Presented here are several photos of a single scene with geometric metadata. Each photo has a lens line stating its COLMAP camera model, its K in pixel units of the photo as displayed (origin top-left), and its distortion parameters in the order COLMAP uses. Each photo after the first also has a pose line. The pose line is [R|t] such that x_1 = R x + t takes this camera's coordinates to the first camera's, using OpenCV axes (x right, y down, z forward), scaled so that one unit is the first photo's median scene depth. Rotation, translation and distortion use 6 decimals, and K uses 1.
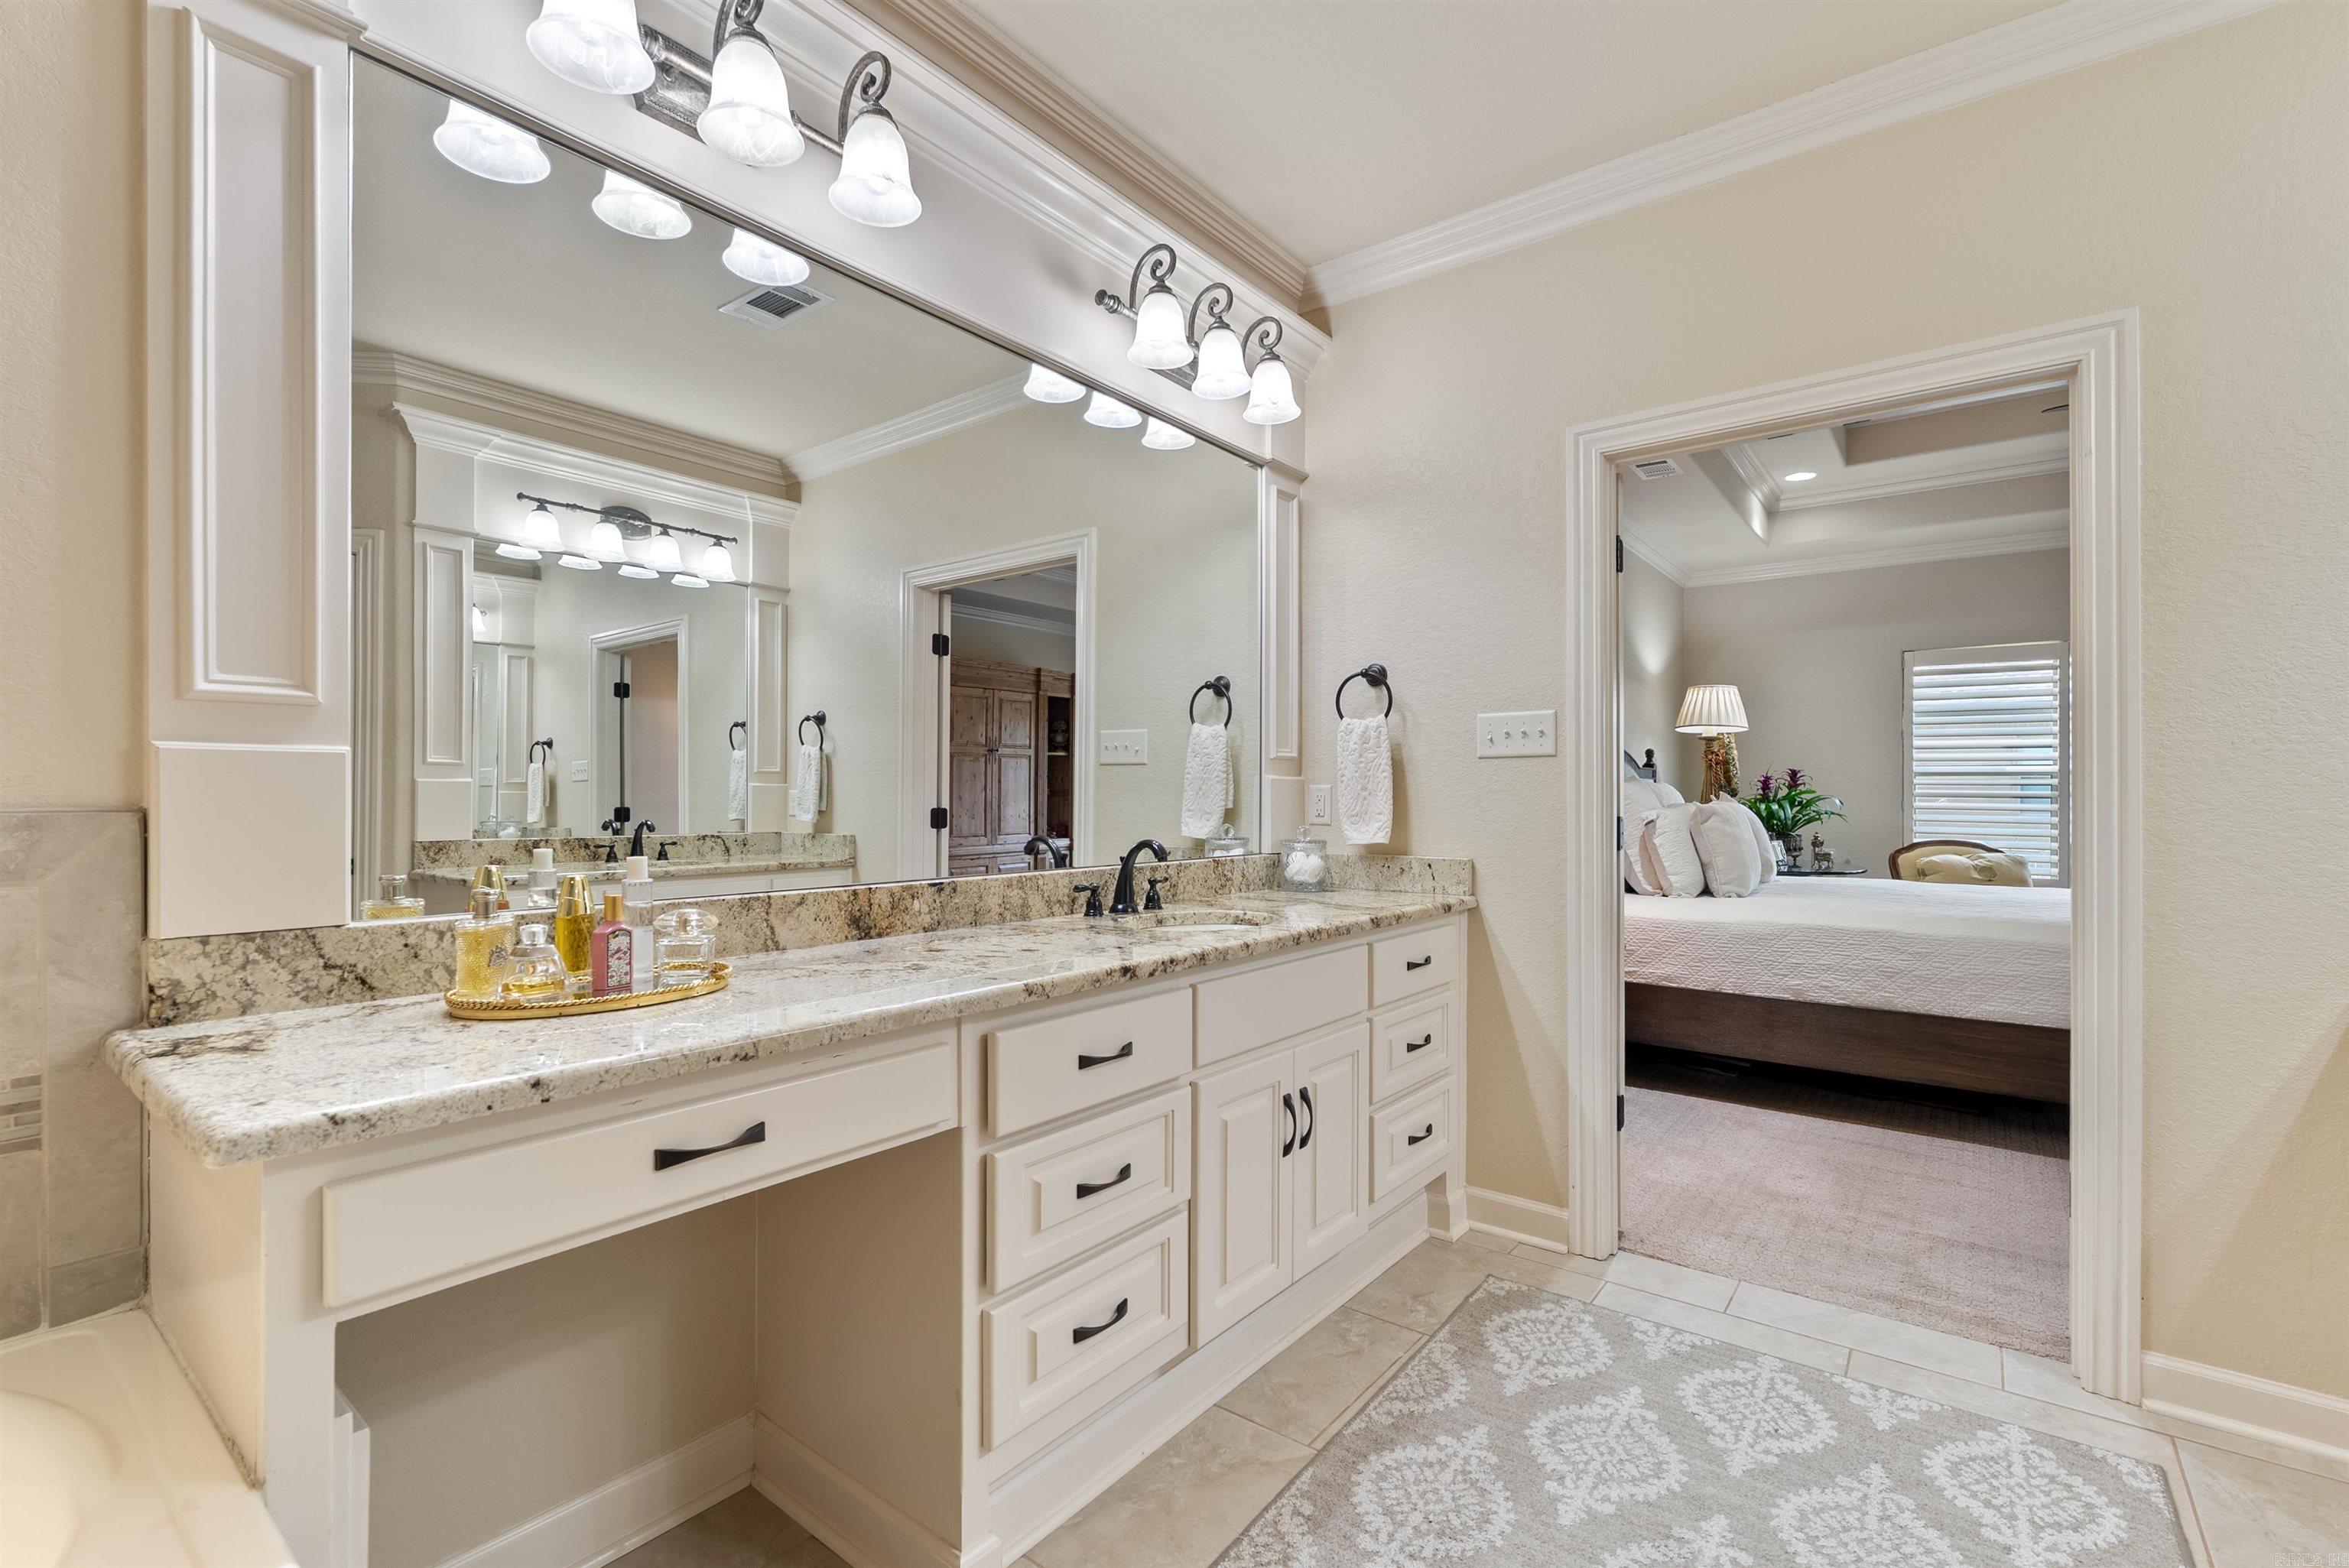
lens RADIAL K [[1038.2, 0, 1176.8], [0, 1038.2, 795.1], [0, 0, 1]] dist [-0.006053, 0.000706]
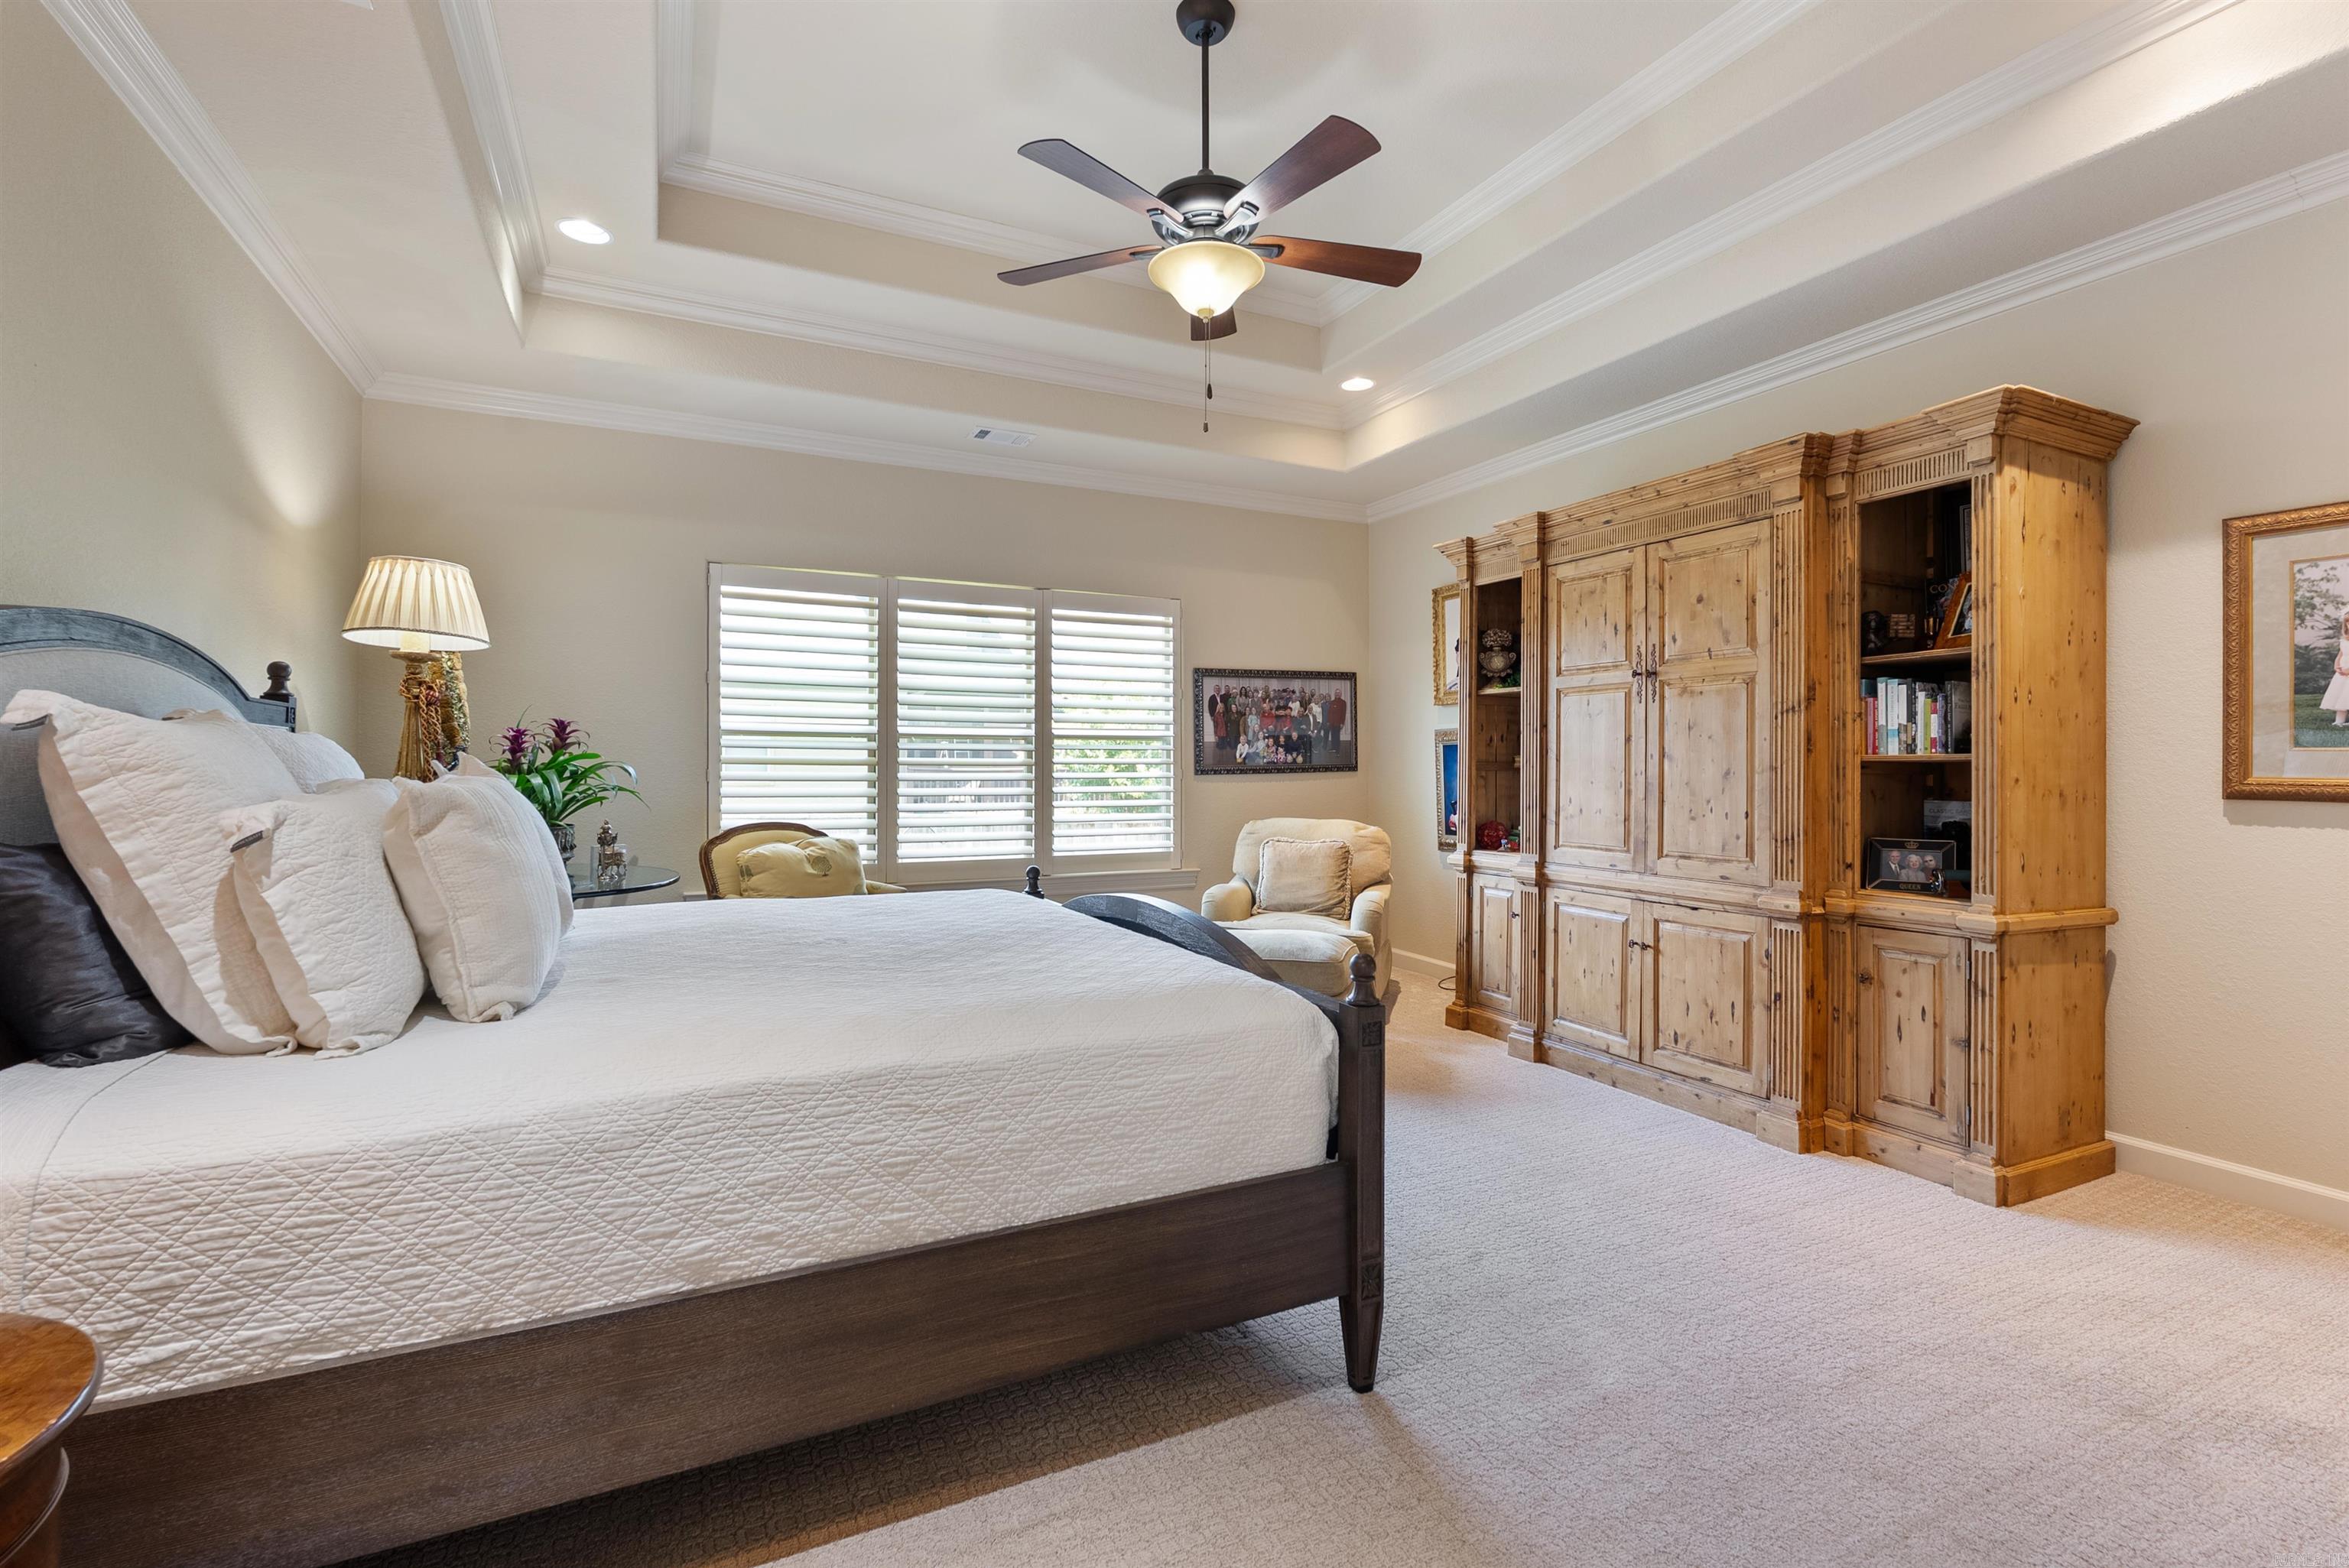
lens RADIAL K [[1038.2, 0, 1177.3], [0, 1038.2, 764.8], [0, 0, 1]] dist [-0.006053, 0.000706]
pose [[0.431006, -0.000593, 0.902349, 0.198184], [-0.002507, 0.999995, 0.001855, 0.000225], [-0.902346, -0.003062, 0.431002, 0.408669]]
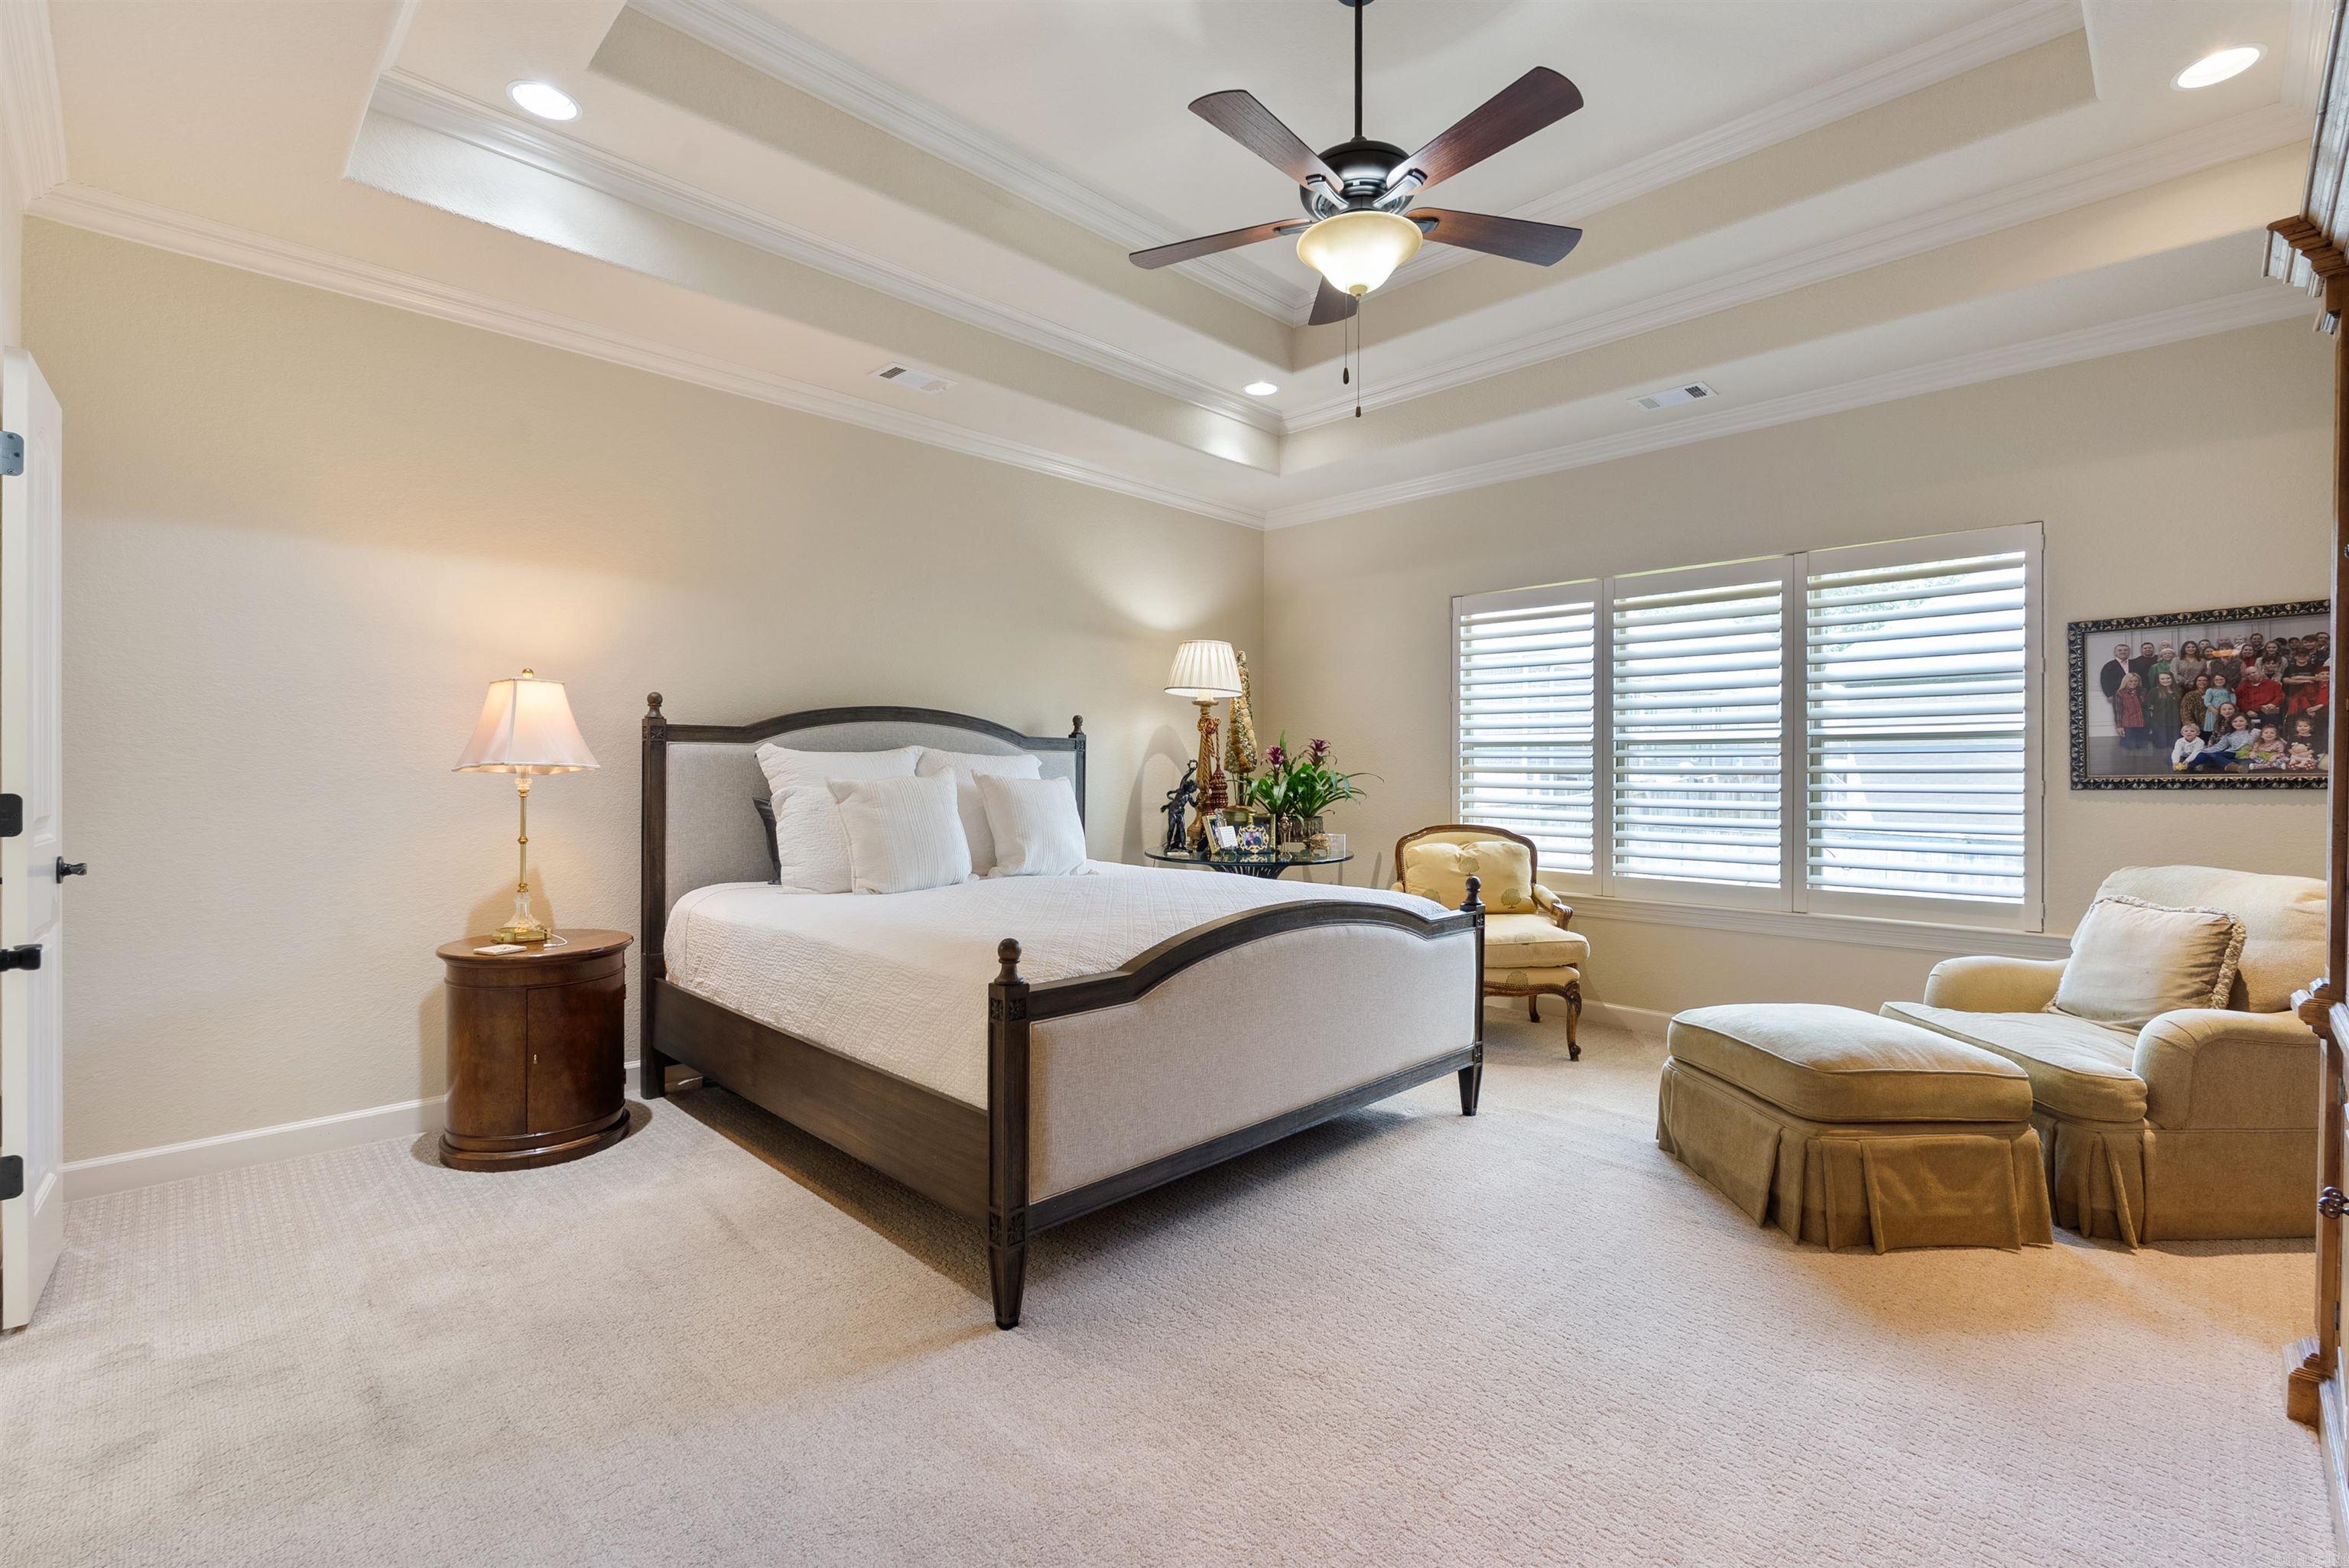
lens RADIAL K [[1038.2, 0, 1186.2], [0, 1038.2, 789.2], [0, 0, 1]] dist [-0.006053, 0.000706]
pose [[0.993537, 0.002378, -0.113484, 0.606887], [-0.000310, 0.999834, 0.018237, 0.000067], [0.113509, -0.018084, 0.993372, 0.150006]]
